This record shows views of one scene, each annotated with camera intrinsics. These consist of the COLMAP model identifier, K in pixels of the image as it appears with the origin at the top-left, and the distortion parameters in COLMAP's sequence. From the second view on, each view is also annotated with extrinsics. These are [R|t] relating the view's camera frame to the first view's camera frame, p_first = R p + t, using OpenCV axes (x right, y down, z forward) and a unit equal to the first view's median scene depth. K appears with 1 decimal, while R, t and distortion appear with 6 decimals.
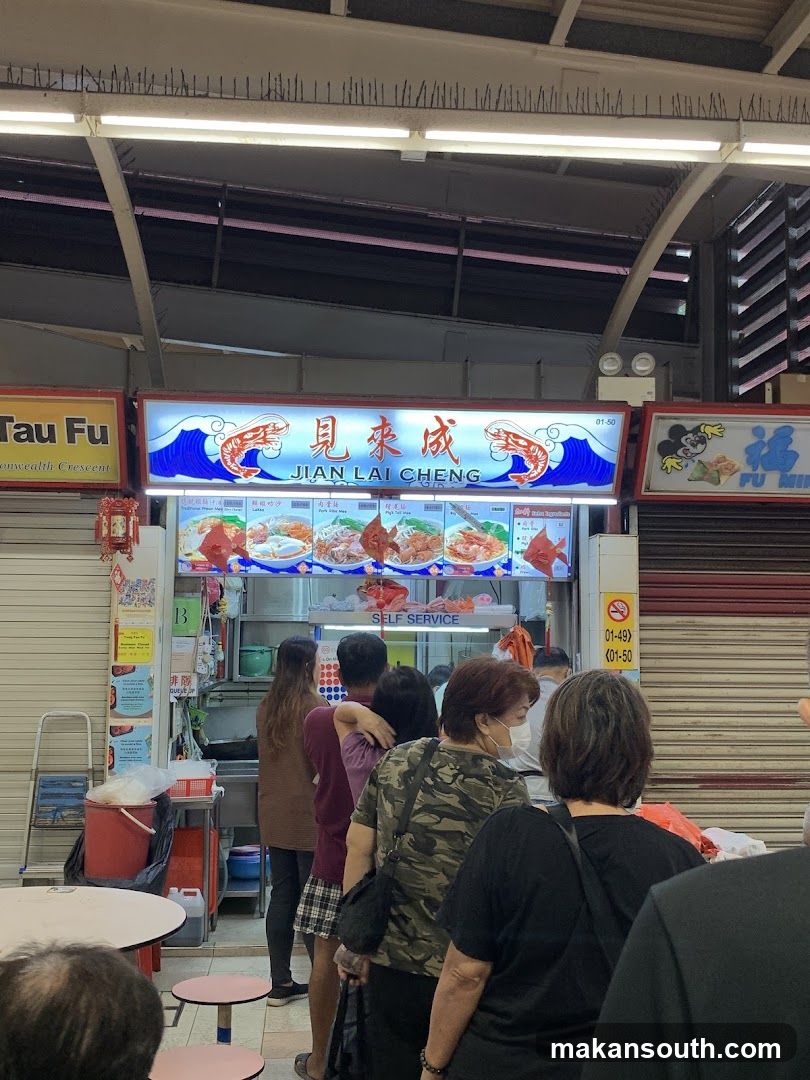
lens RADIAL K [[1175.8, 0, 405.8], [0, 1175.8, 535.0], [0, 0, 1]] dist [0.180970, 0.000000]
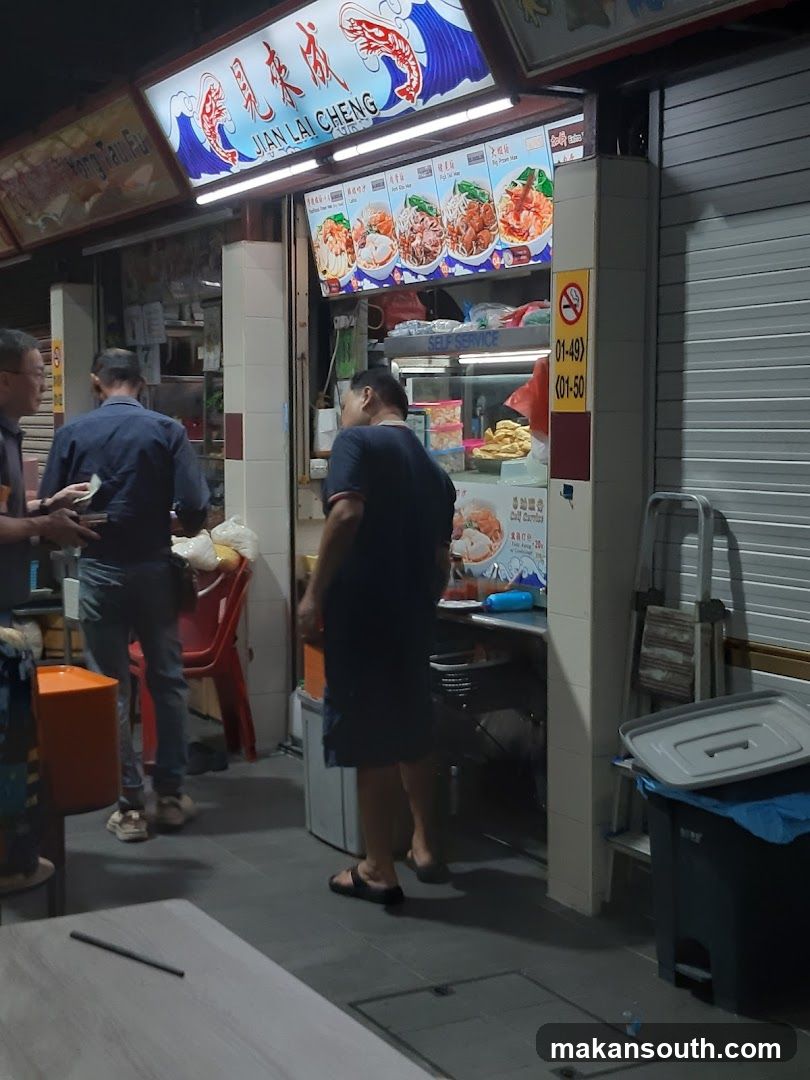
lens RADIAL K [[1625.7, 0, 384.2], [0, 1625.7, 562.4], [0, 0, 1]] dist [0.066149, 0.000000]
pose [[0.397644, 0.070161, -0.914854, 0.866945], [0.085058, 0.989960, 0.112892, 0.092826], [0.913589, -0.122706, 0.387684, 0.640153]]
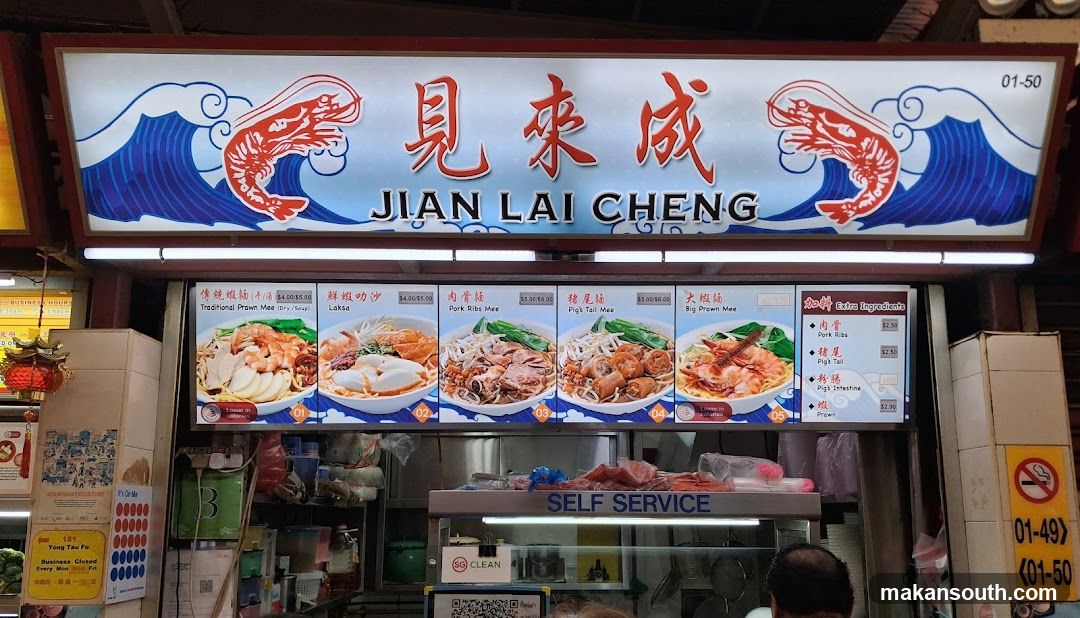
lens RADIAL K [[872.1, 0, 553.8], [0, 872.1, 362.9], [0, 0, 1]] dist [0.080595, -0.128819]
pose [[0.998466, -0.022397, -0.050635, -0.004255], [0.017855, 0.995922, -0.088432, 0.045326], [0.052409, 0.087392, 0.994794, 0.635688]]
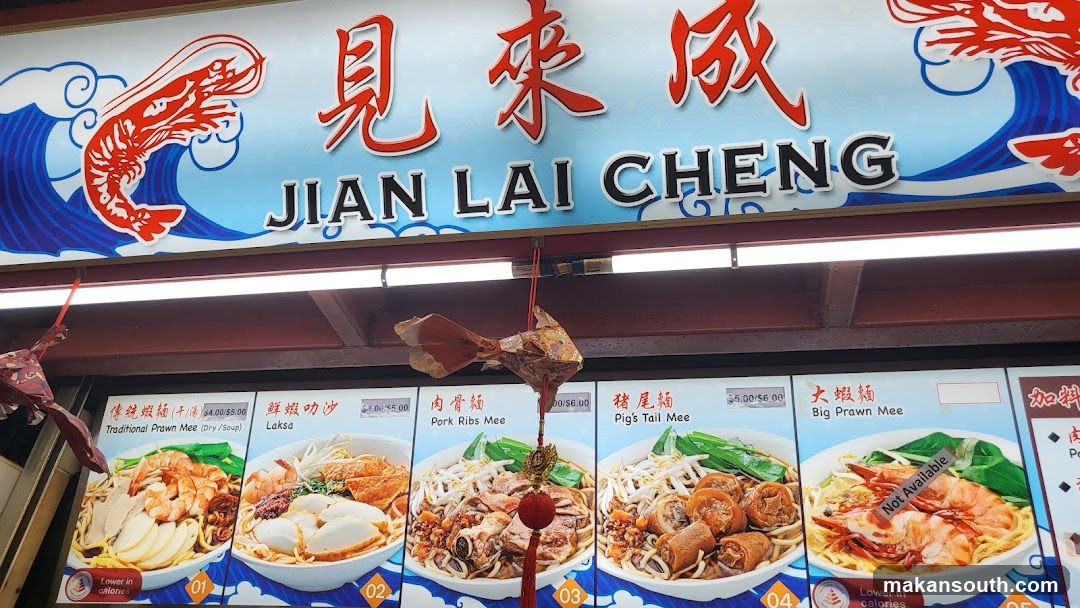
lens RADIAL K [[841.2, 0, 541.8], [0, 841.2, 296.6], [0, 0, 1]] dist [-0.043380, 0.102150]
pose [[0.961511, -0.103548, -0.254508, 0.030288], [-0.038981, 0.865496, -0.499396, 0.078481], [0.271987, 0.490096, 0.828148, 0.829575]]
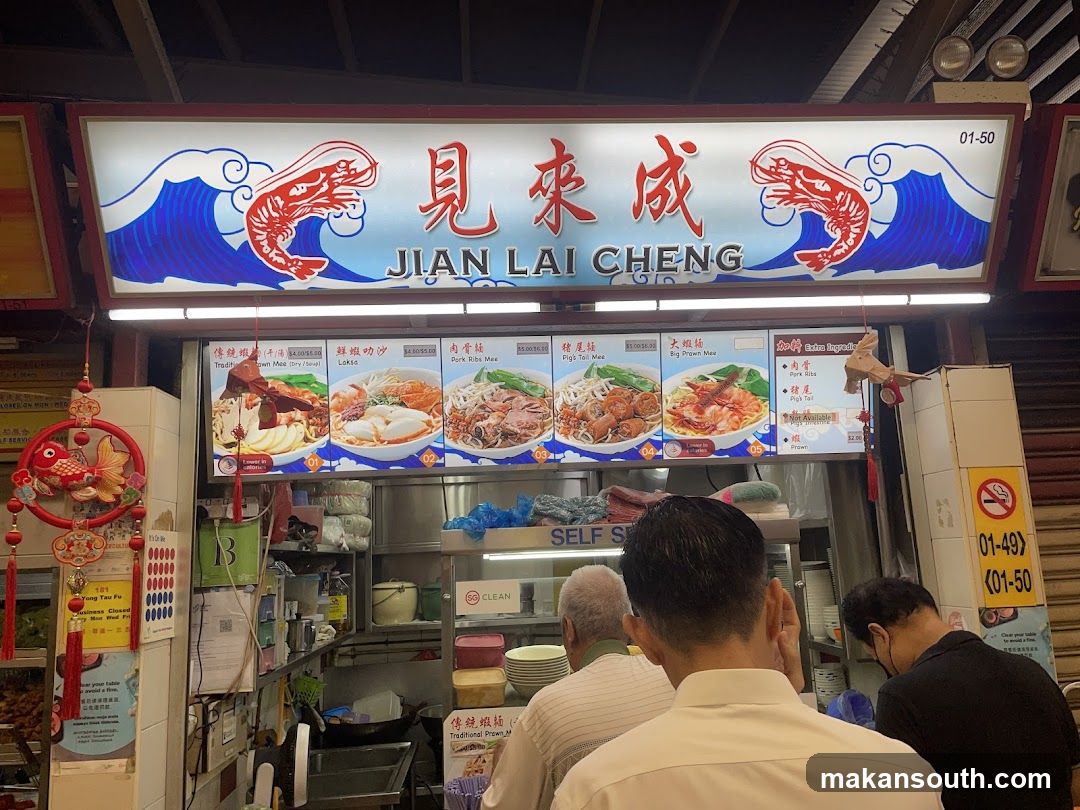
lens RADIAL K [[819.5, 0, 543.9], [0, 819.5, 414.6], [0, 0, 1]] dist [0.087995, -0.095039]
pose [[0.998497, -0.054514, 0.005634, -0.032945], [0.054799, 0.994594, -0.088209, 0.049266], [-0.000795, 0.088385, 0.996086, 0.629701]]
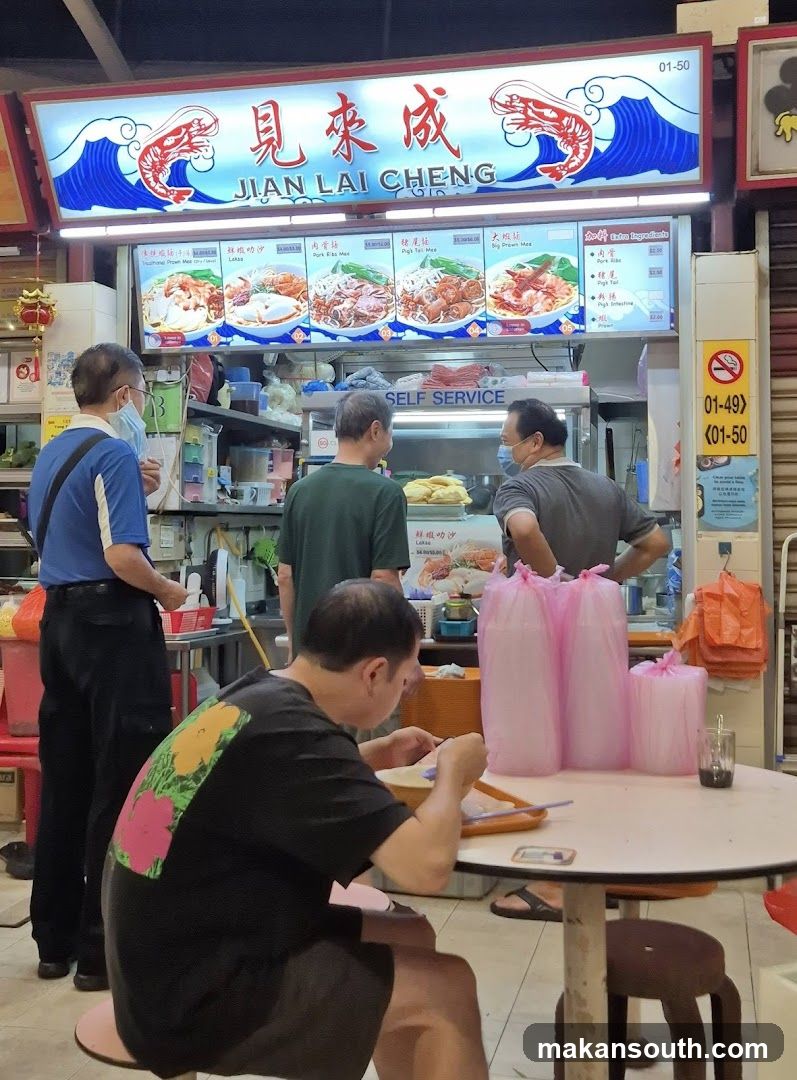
lens RADIAL K [[1266.9, 0, 407.5], [0, 1266.9, 460.2], [0, 0, 1]] dist [0.078852, 0.000000]
pose [[0.952058, -0.026343, -0.304780, 0.233956], [0.035926, 0.999019, 0.025874, 0.094309], [0.303800, -0.035583, 0.952071, 0.279773]]
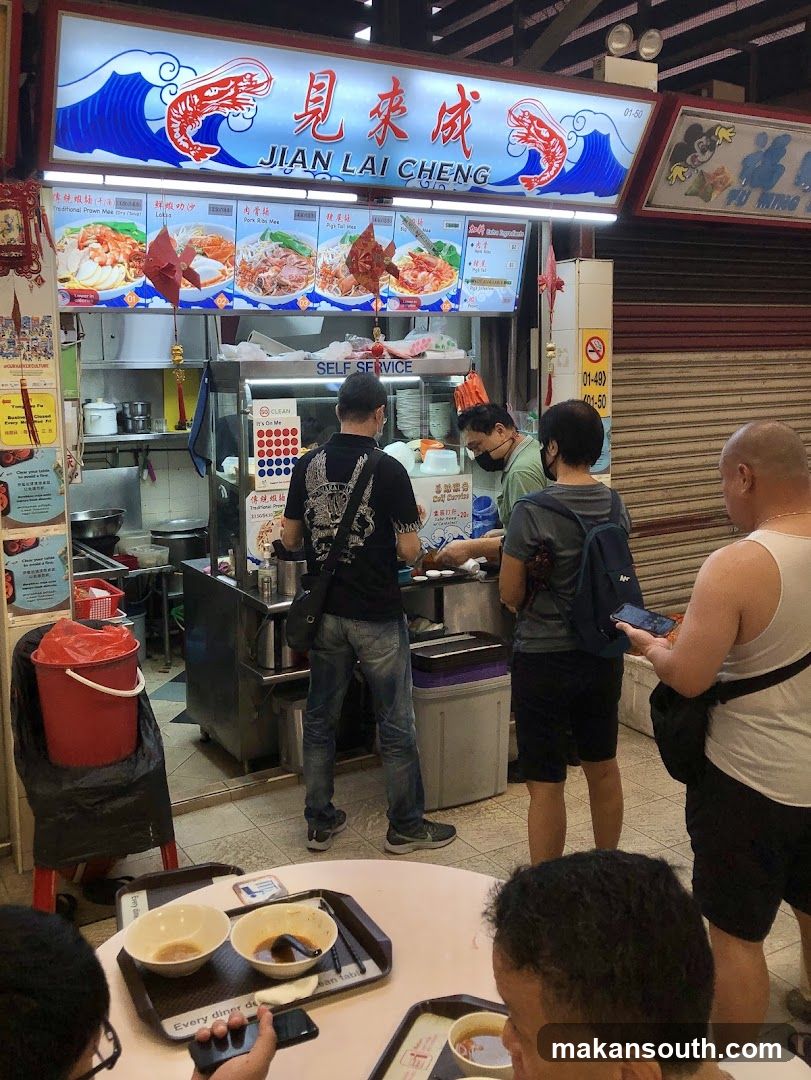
lens RADIAL K [[989.6, 0, 347.4], [0, 989.6, 473.1], [0, 0, 1]] dist [0.033384, -0.051427]
pose [[0.910269, -0.072230, 0.407667, -0.293941], [-0.006979, 0.981847, 0.189545, 0.017079], [-0.413958, -0.175382, 0.893241, 0.431186]]
